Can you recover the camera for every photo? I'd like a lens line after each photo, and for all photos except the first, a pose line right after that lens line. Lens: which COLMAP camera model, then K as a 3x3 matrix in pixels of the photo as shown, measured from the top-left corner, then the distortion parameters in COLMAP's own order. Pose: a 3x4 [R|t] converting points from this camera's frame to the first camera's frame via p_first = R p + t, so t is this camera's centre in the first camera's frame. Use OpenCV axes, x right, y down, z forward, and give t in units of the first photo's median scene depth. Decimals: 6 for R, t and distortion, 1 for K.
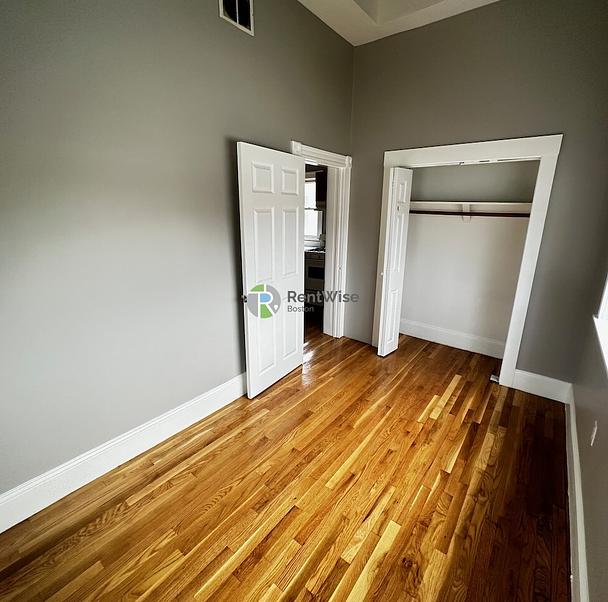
lens RADIAL K [[321.3, 0, 304.9], [0, 321.3, 299.4], [0, 0, 1]] dist [0.005907, 0.001509]
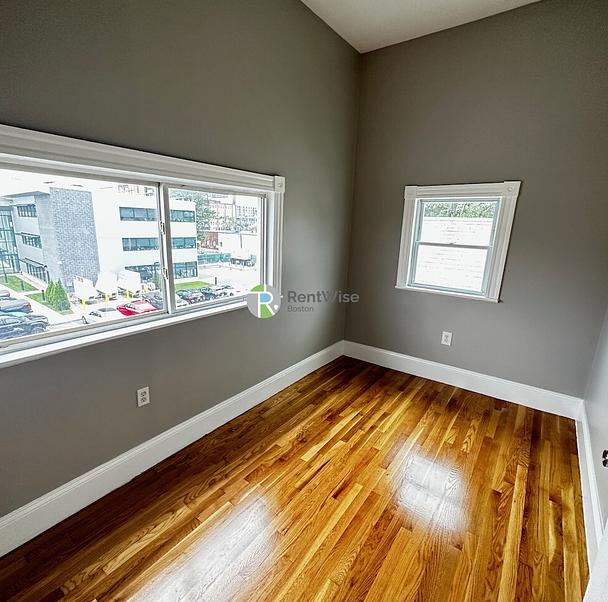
lens RADIAL K [[321.3, 0, 306.6], [0, 321.3, 300.2], [0, 0, 1]] dist [0.005907, 0.001509]
pose [[-0.999066, -0.036593, -0.023000, 0.306436], [-0.043157, 0.873482, 0.484939, -0.458991], [0.002345, 0.485479, -0.874245, 1.720243]]
